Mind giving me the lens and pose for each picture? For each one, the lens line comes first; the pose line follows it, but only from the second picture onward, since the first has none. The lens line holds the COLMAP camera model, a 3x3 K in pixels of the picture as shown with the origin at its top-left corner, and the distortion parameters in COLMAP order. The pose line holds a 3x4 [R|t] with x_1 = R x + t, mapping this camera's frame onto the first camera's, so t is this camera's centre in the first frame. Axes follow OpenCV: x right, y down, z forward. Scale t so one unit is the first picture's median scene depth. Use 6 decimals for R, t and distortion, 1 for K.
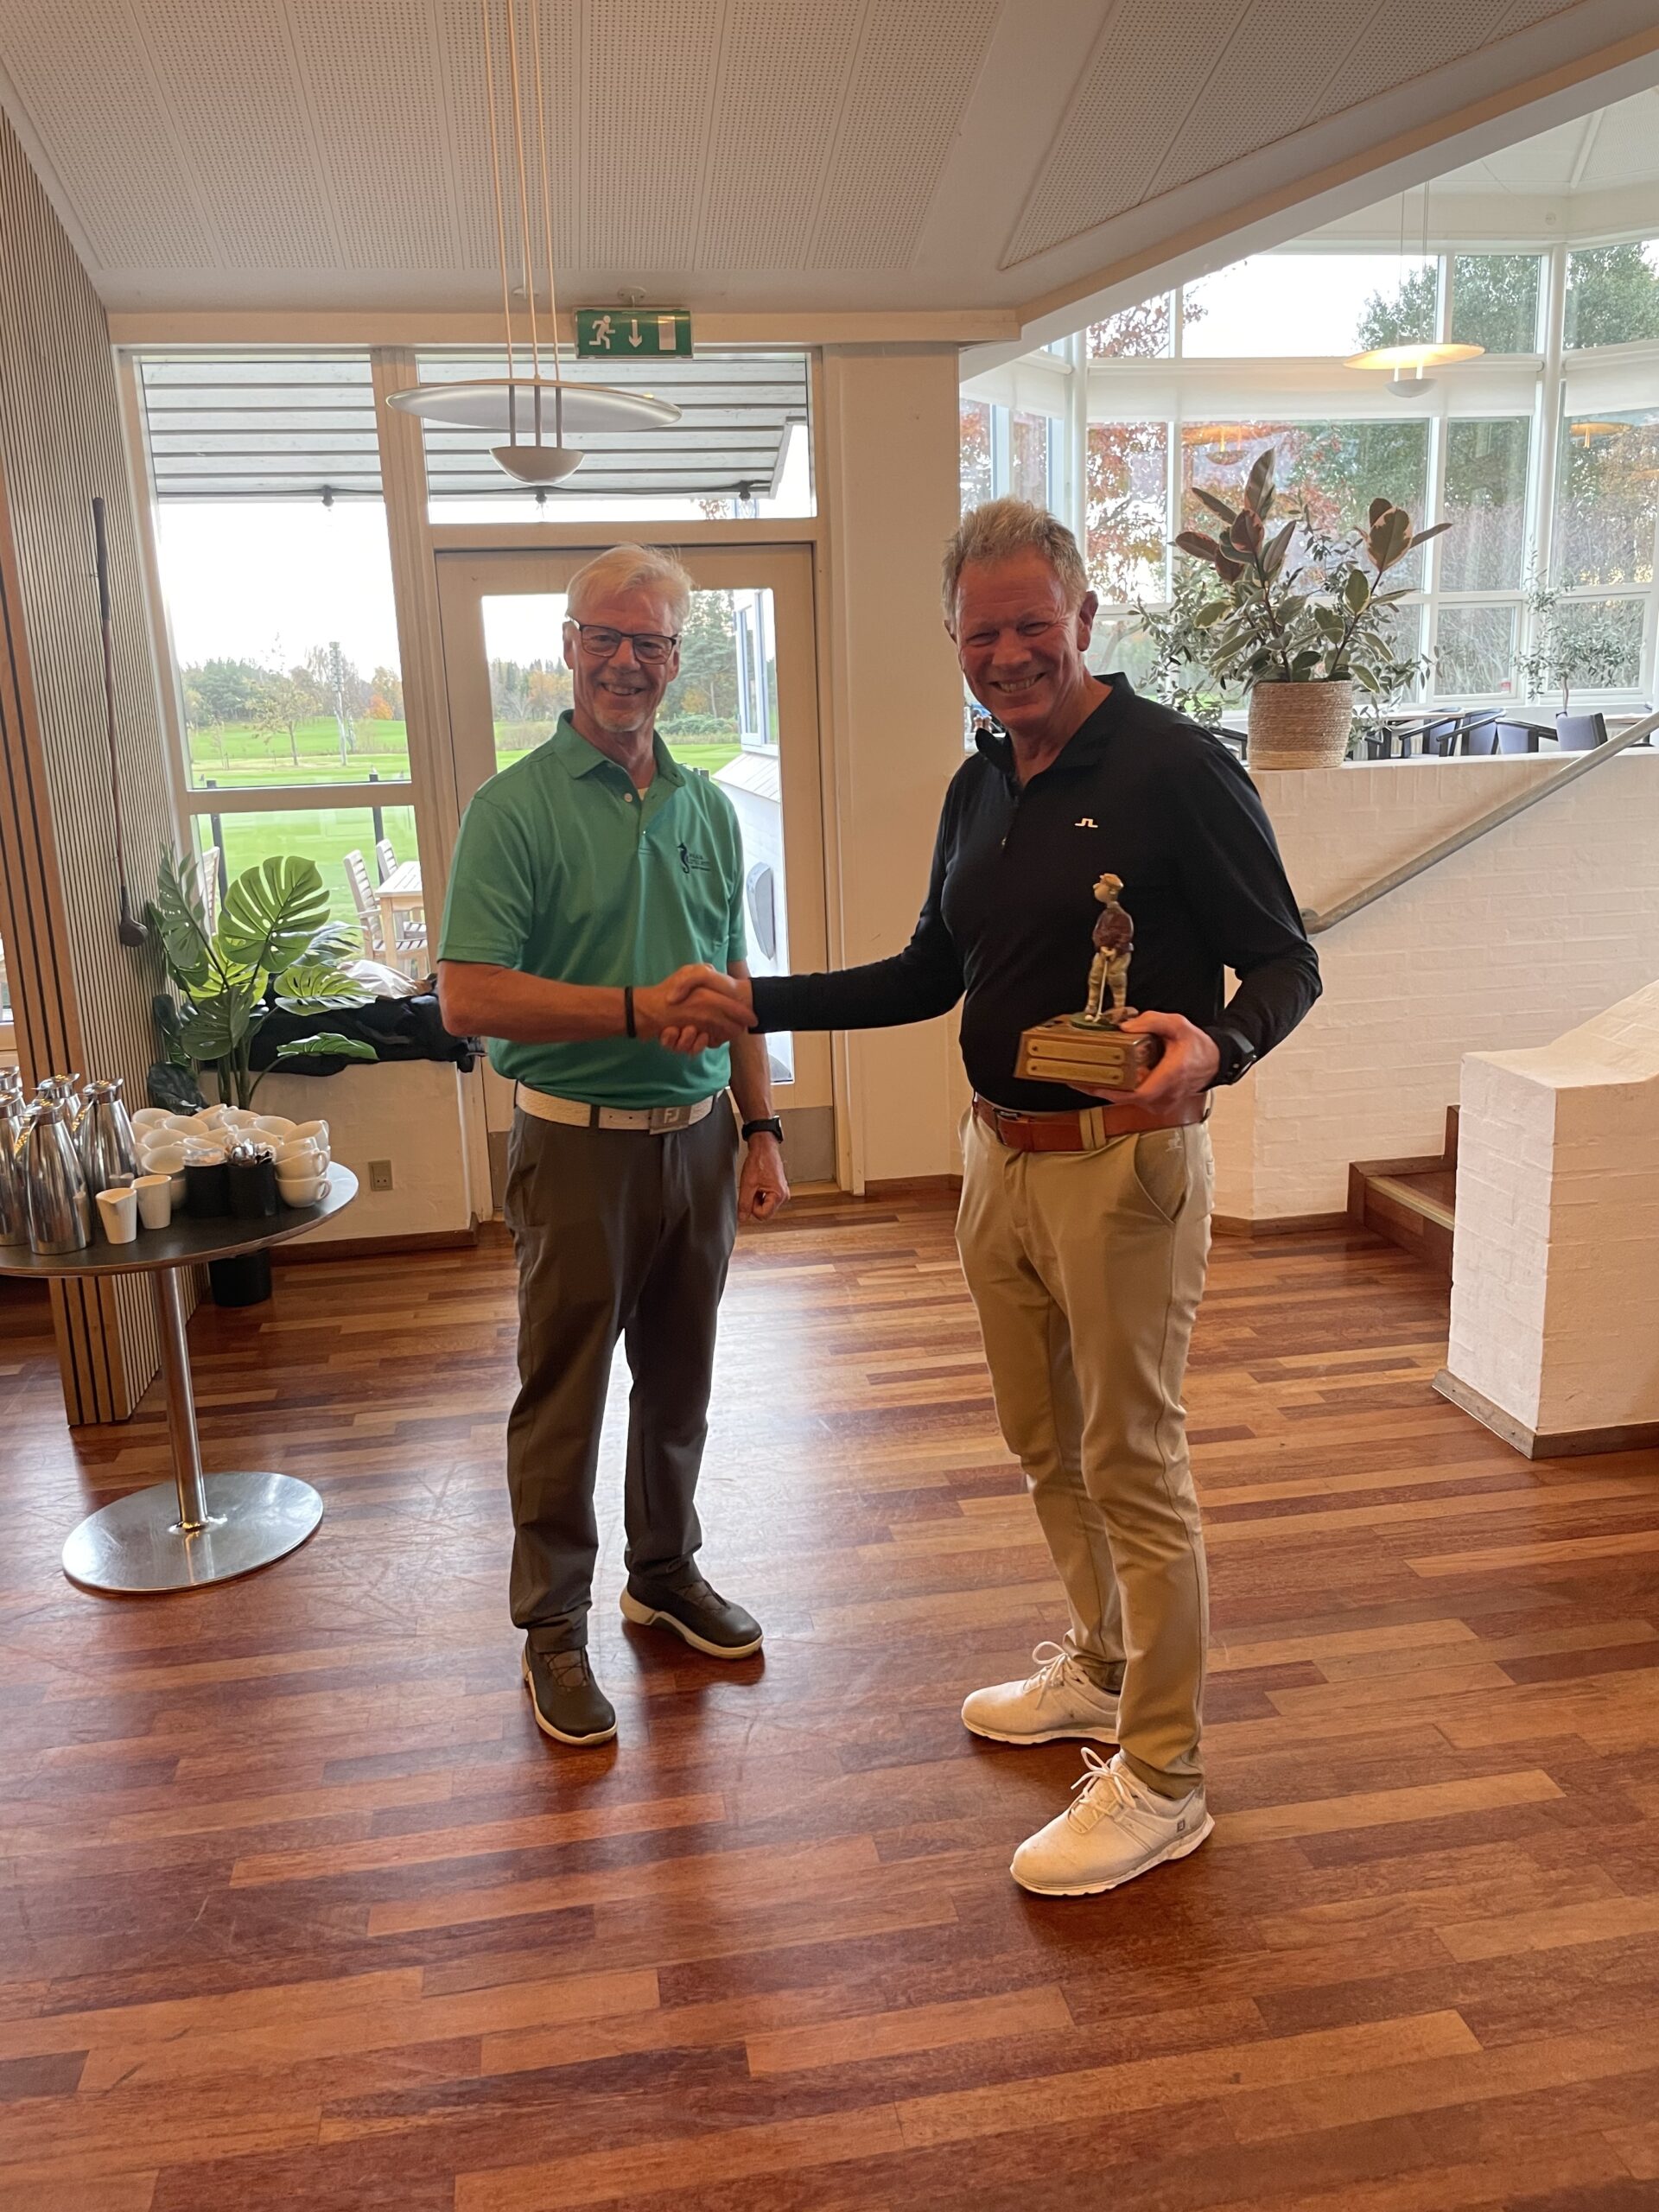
lens RADIAL K [[1739.0, 0, 837.2], [0, 1739.0, 1094.3], [0, 0, 1]] dist [0.010758, -0.003489]
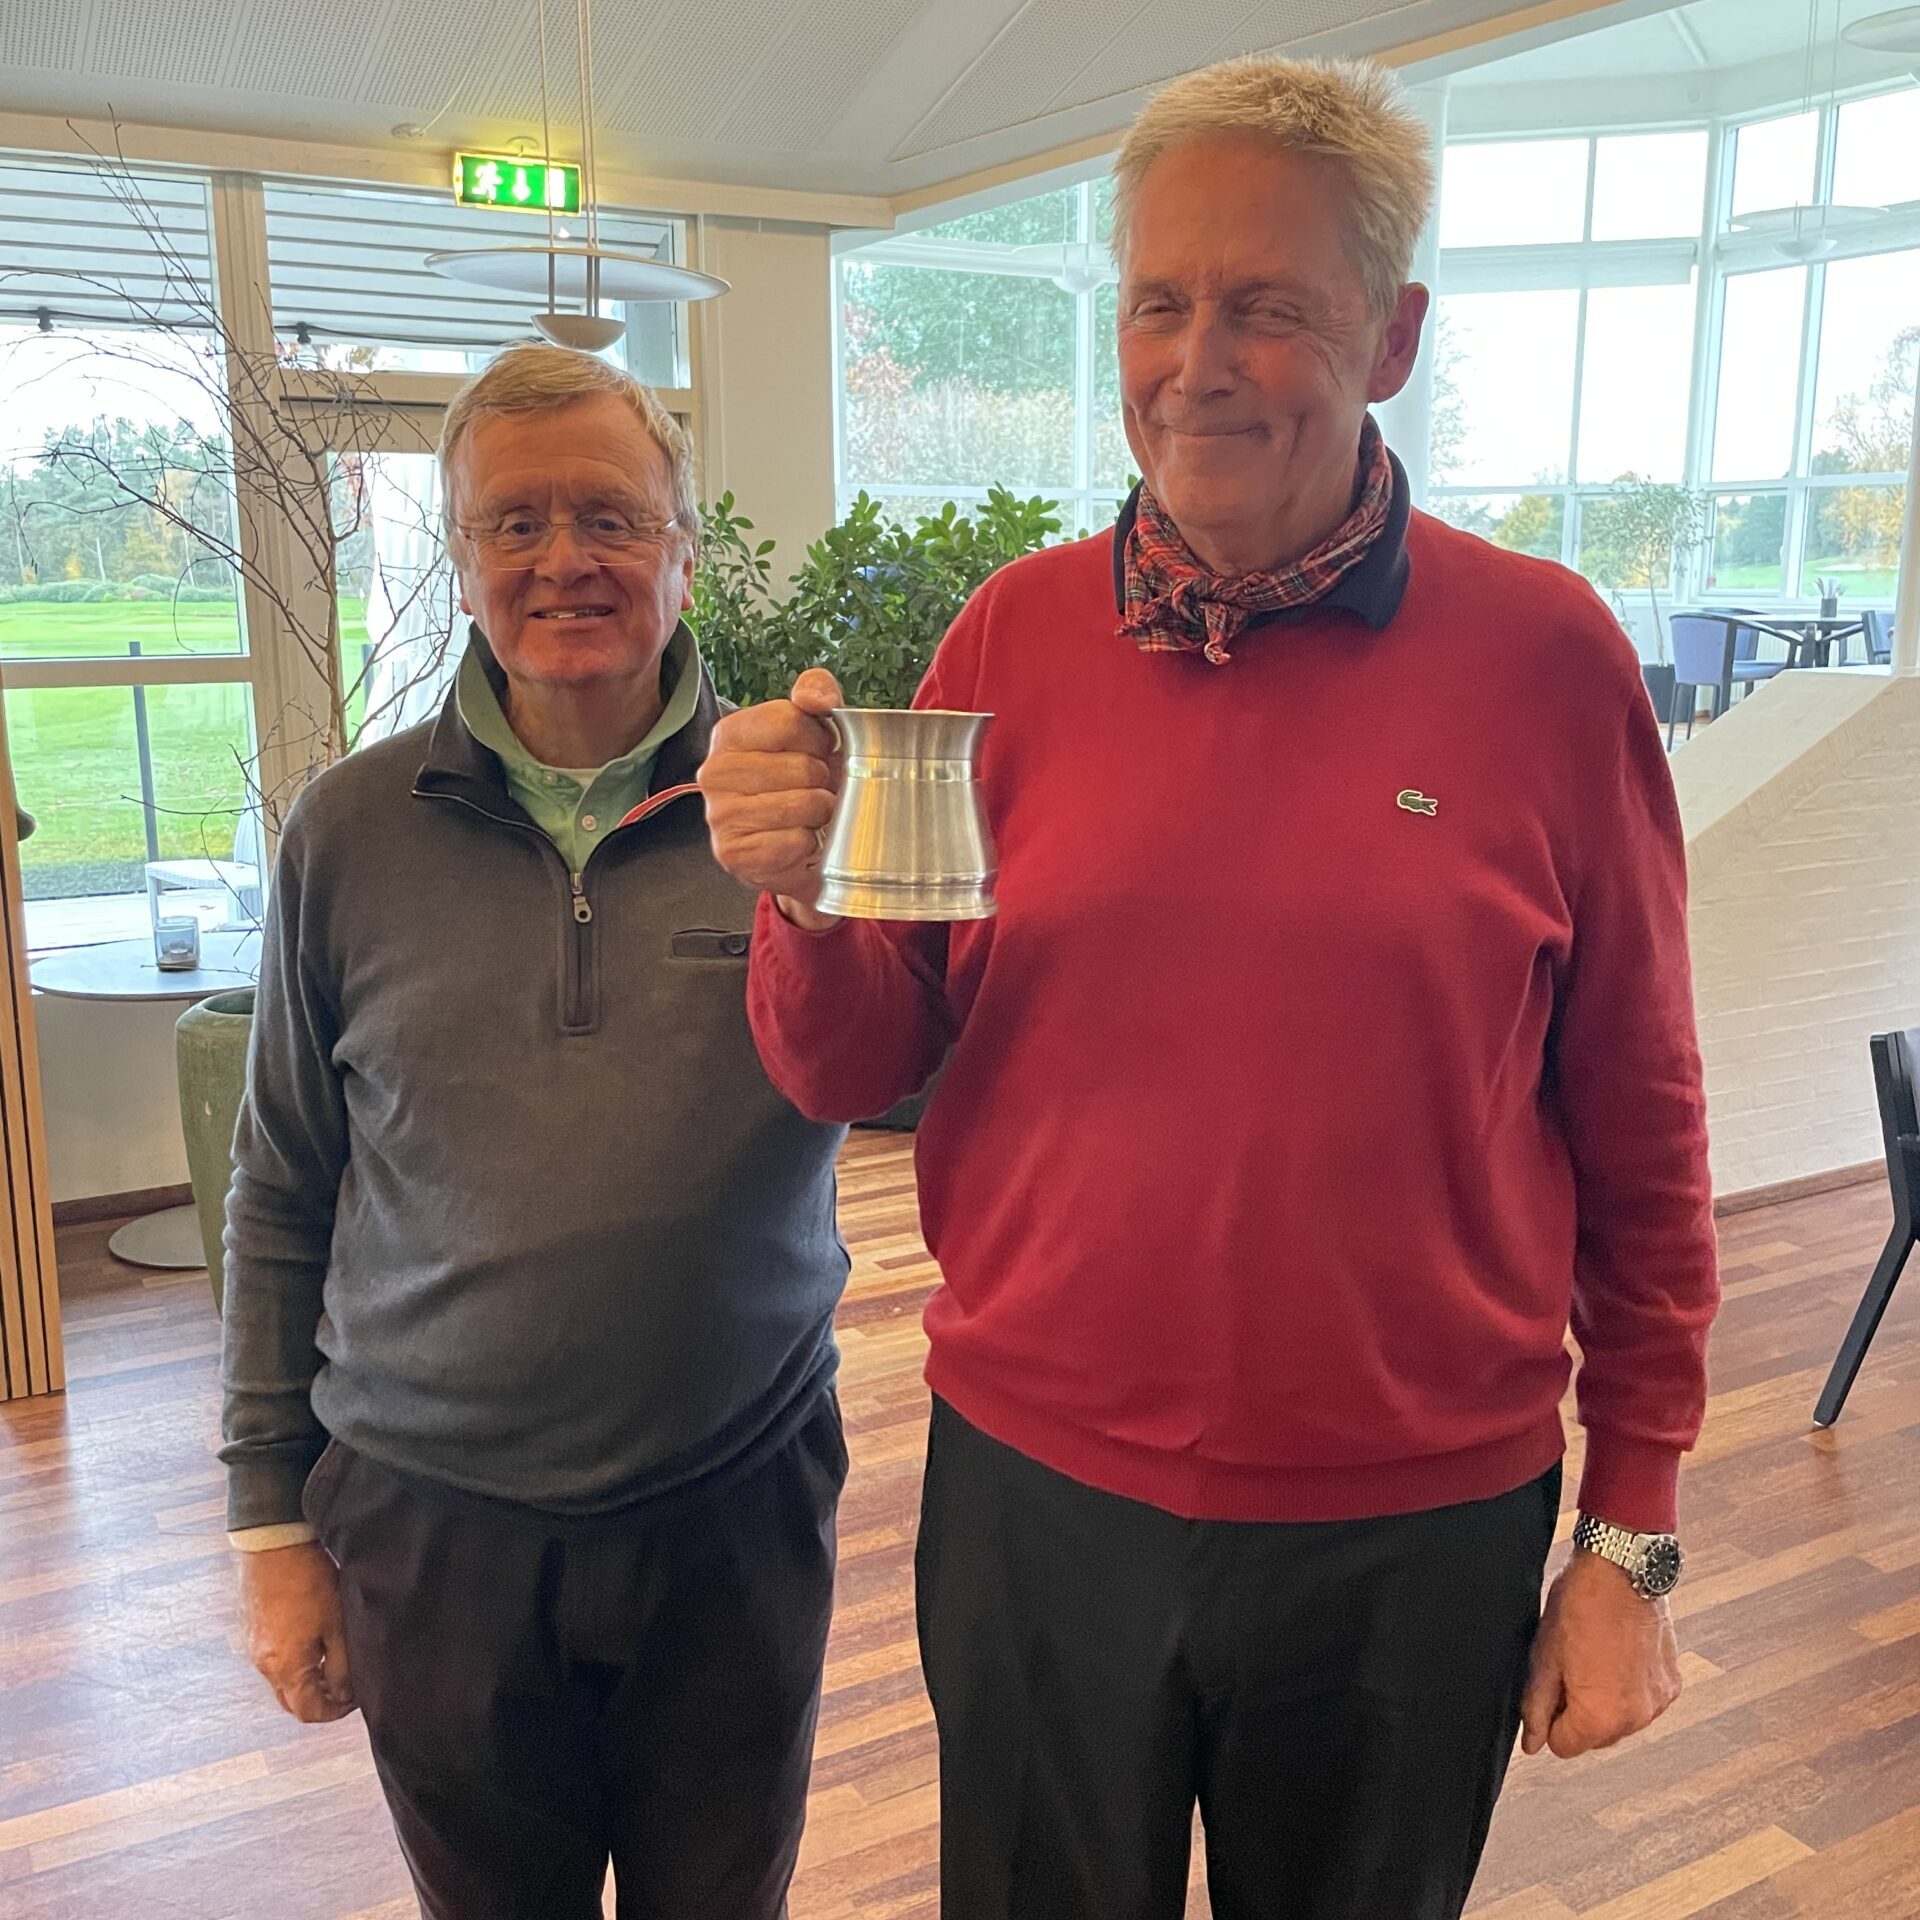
lens RADIAL K [[2054.3, 0, 960.0], [0, 2054.3, 960.0], [0, 0, 1]] dist [0.020158, 0.016504]
pose [[0.933501, -0.035793, 0.356783, -0.249860], [0.051842, 0.998024, -0.035517, 0.025104], [-0.354806, 0.051651, 0.933512, -0.079854]]
